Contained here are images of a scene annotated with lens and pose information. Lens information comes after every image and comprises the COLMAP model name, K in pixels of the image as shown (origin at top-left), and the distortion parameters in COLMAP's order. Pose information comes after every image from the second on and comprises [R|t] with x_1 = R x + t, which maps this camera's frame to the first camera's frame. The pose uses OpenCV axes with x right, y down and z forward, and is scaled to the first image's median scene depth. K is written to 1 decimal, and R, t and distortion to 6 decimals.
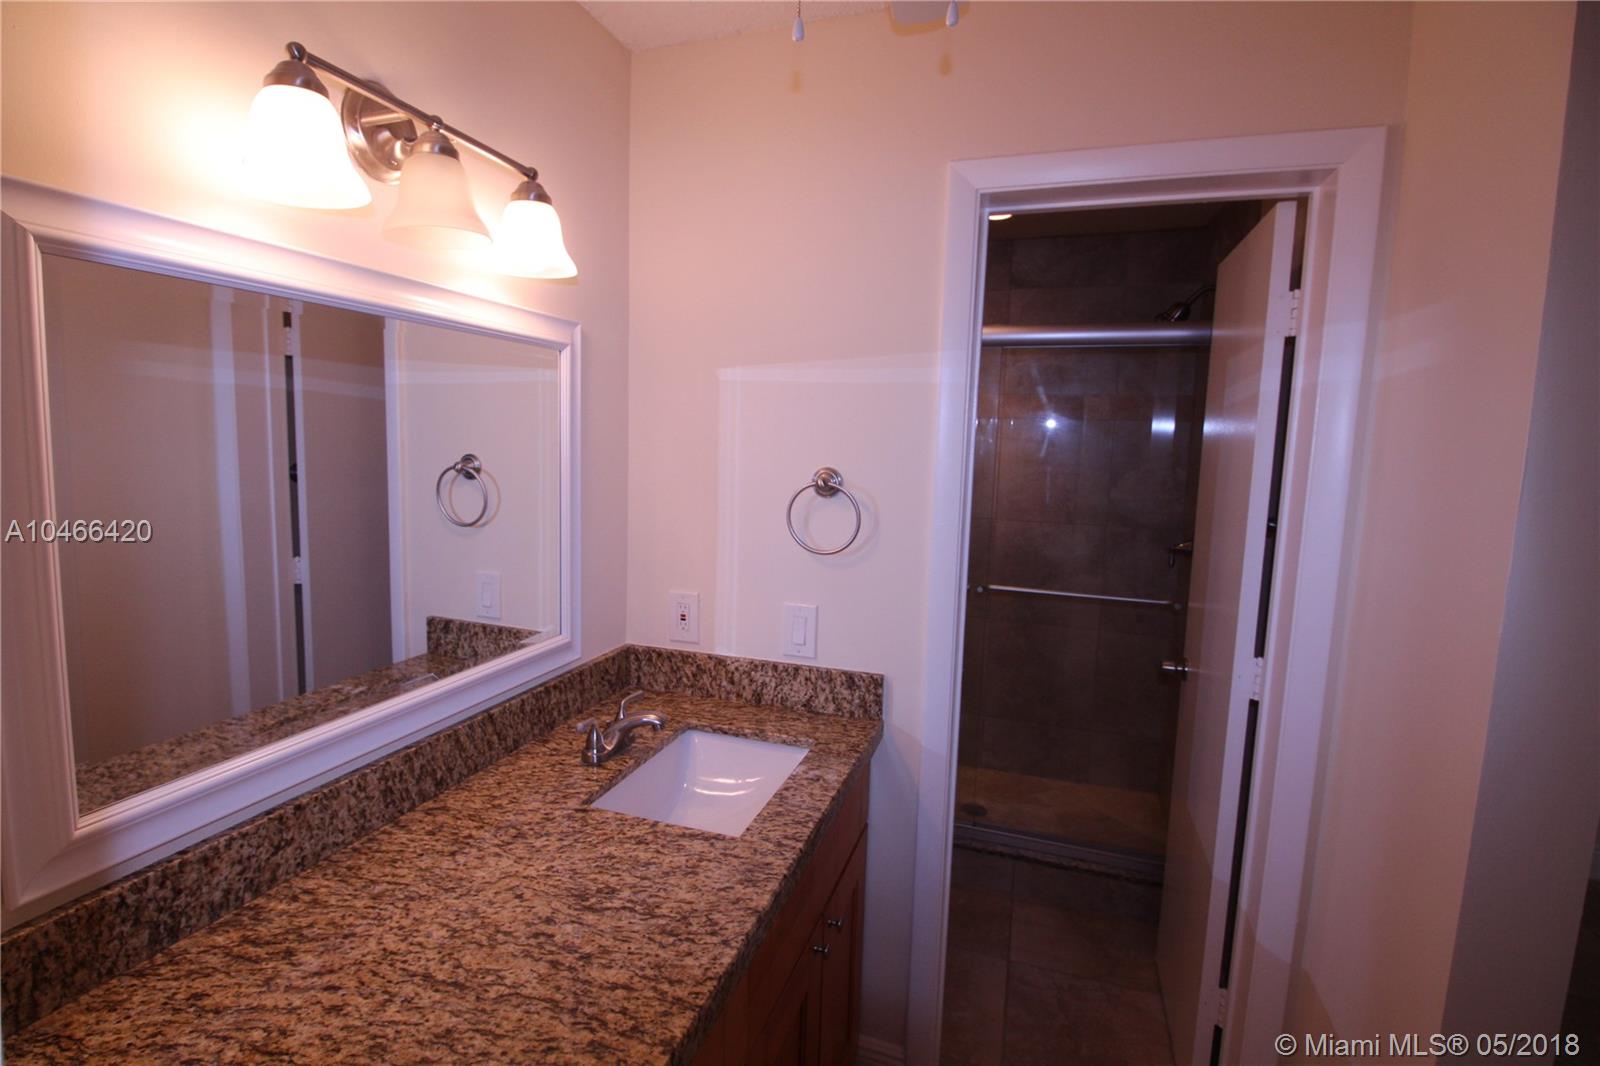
lens RADIAL K [[747.0, 0, 814.2], [0, 747.0, 509.2], [0, 0, 1]] dist [-0.022010, -0.002309]
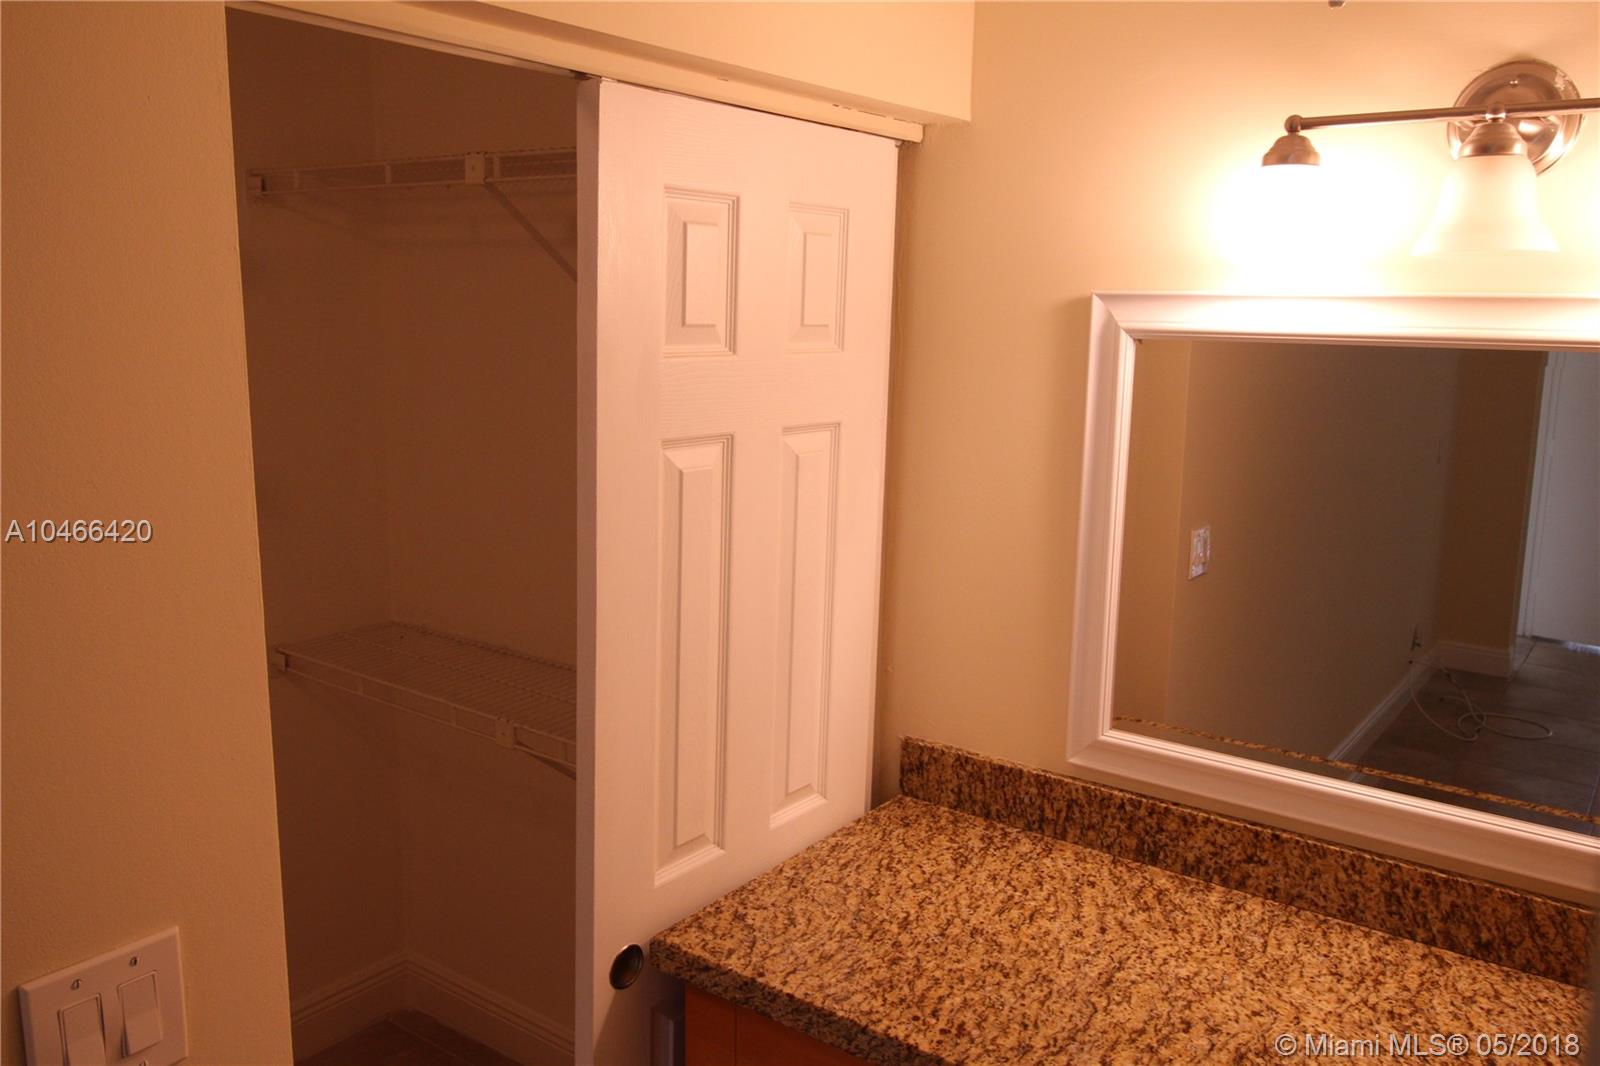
lens RADIAL K [[1305.6, 0, 799.3], [0, 1305.6, 533.9], [0, 0, 1]] dist [-0.005297, 0.003288]
pose [[-0.290003, 0.148642, -0.945412, 1.242918], [-0.119921, 0.974434, 0.189991, -0.294570], [0.949483, 0.168472, -0.264764, 0.843931]]
